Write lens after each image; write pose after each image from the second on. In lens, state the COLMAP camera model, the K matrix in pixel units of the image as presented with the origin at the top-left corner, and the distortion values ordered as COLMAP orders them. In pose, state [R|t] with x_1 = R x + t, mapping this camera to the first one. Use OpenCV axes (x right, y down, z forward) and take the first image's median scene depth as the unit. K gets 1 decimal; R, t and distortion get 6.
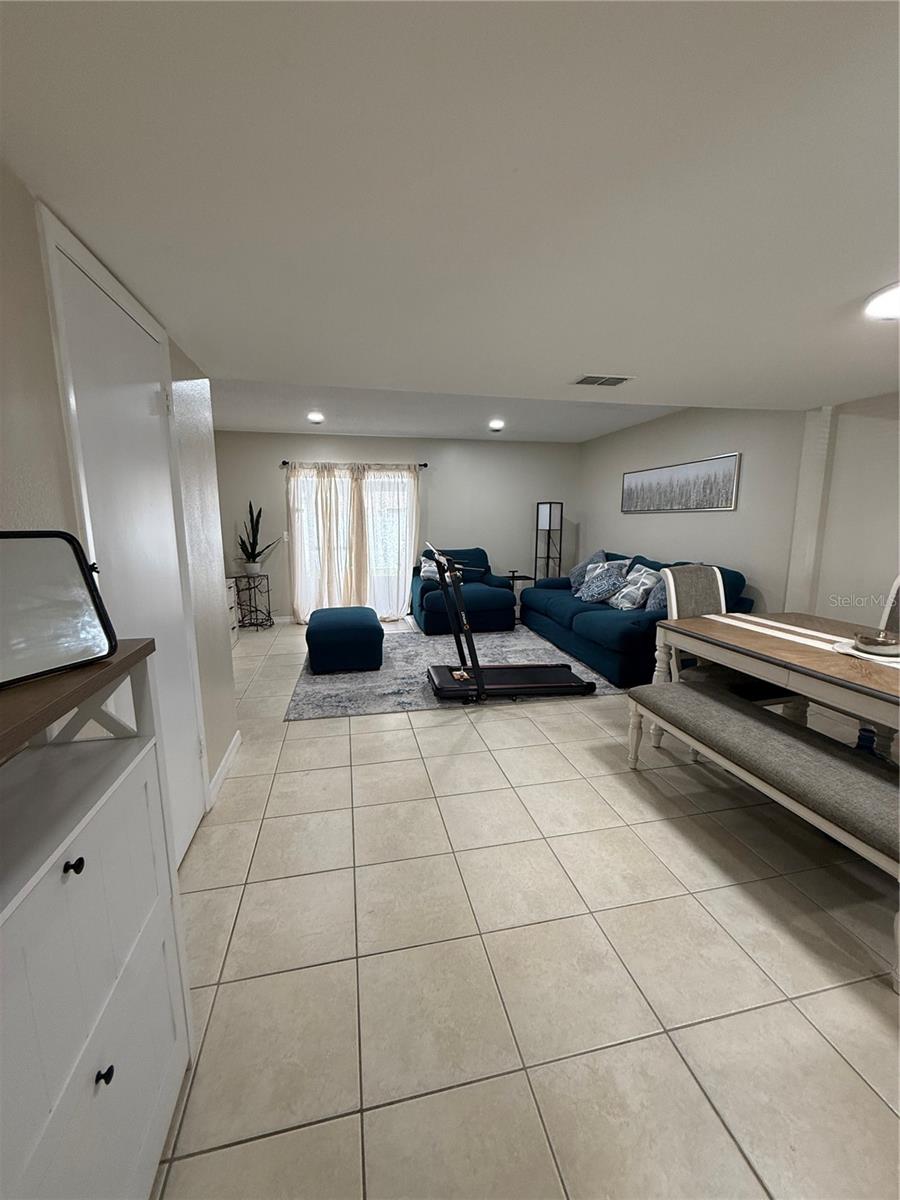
lens RADIAL K [[478.5, 0, 449.3], [0, 478.5, 598.6], [0, 0, 1]] dist [-0.002402, 0.000499]
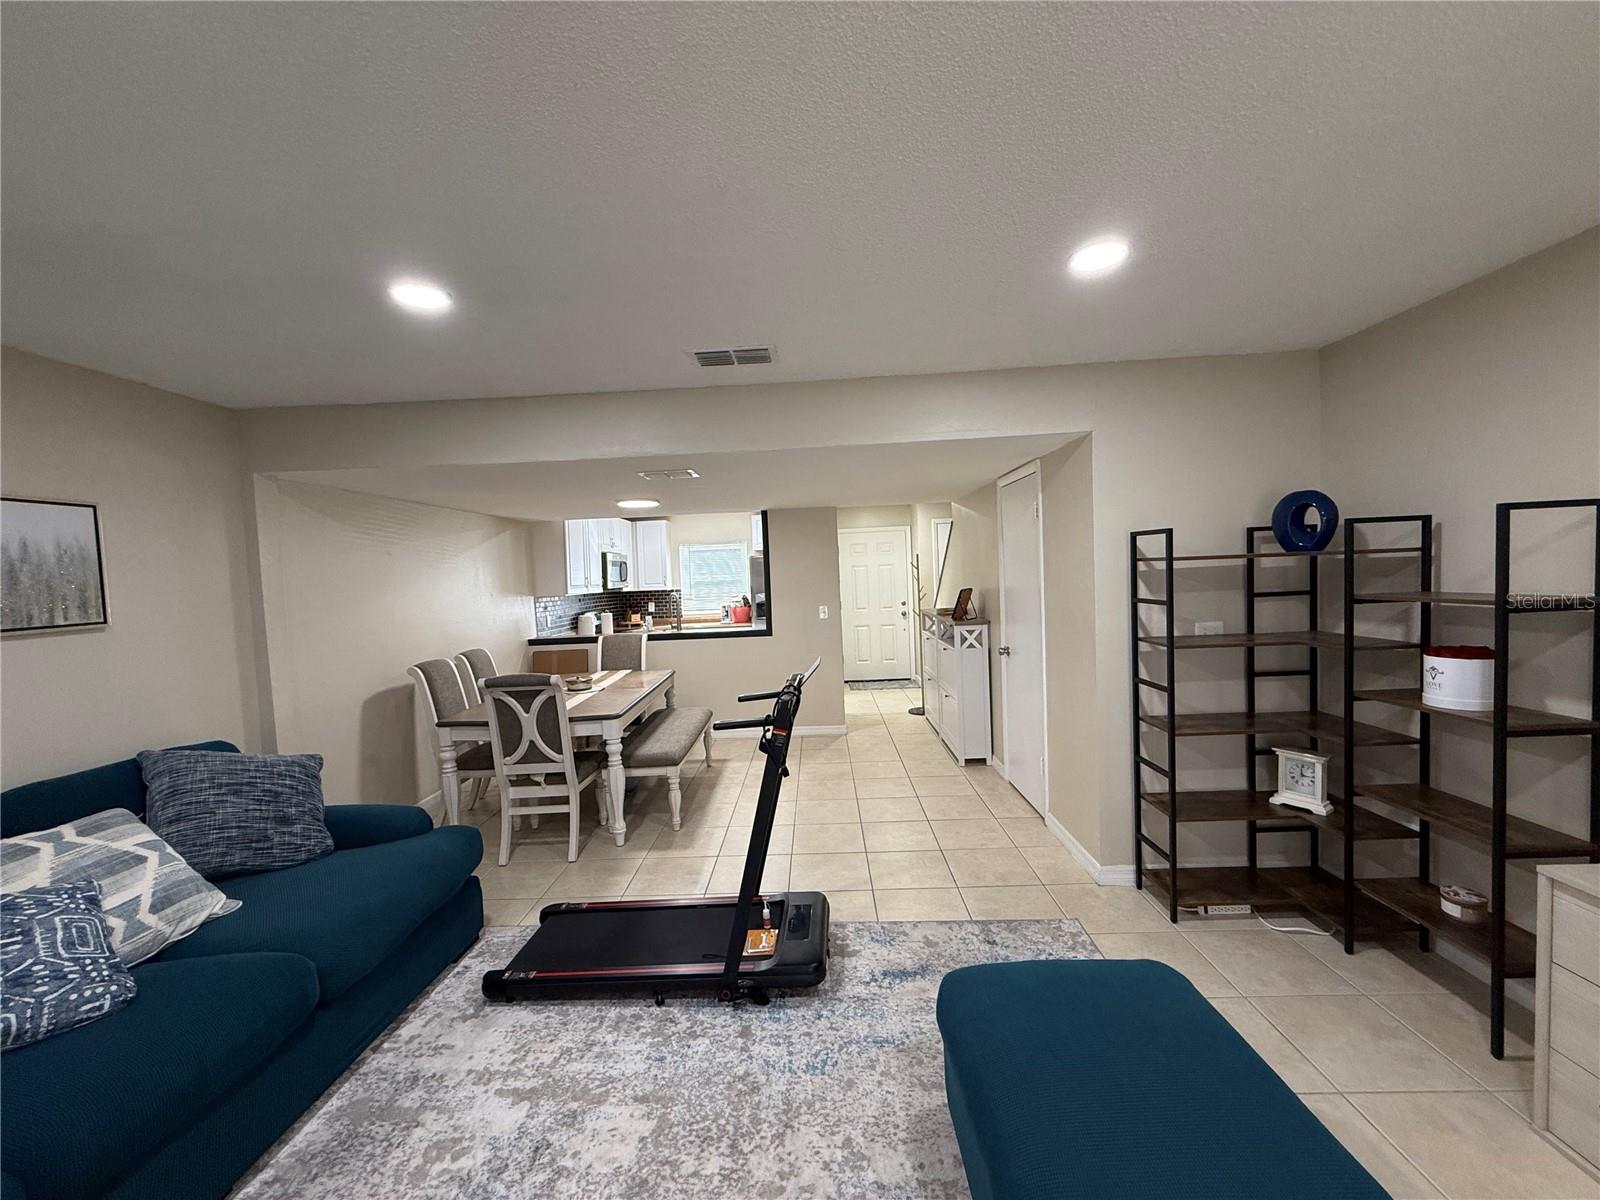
lens RADIAL K [[638.0, 0, 796.5], [0, 638.0, 605.7], [0, 0, 1]] dist [-0.002402, 0.000499]
pose [[-0.968385, 0.032736, 0.247304, -0.198205], [0.086403, 0.974005, 0.209401, -0.326873], [-0.234020, 0.224149, -0.946040, 1.671275]]
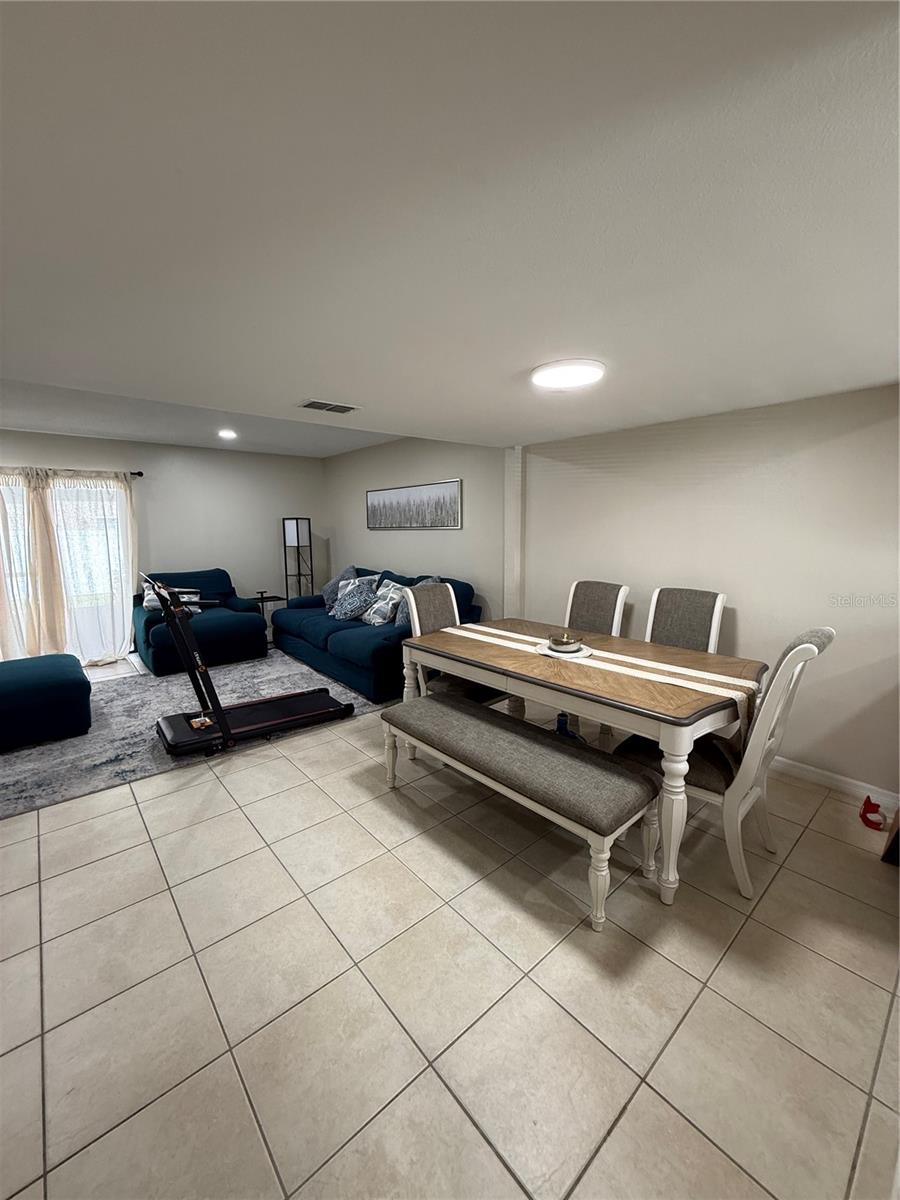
lens RADIAL K [[478.5, 0, 451.4], [0, 478.5, 598.0], [0, 0, 1]] dist [-0.002402, 0.000499]
pose [[0.878068, -0.075377, 0.472562, 0.031342], [0.083838, 0.996474, 0.003166, -0.032042], [-0.471134, 0.036839, 0.881292, 0.015258]]
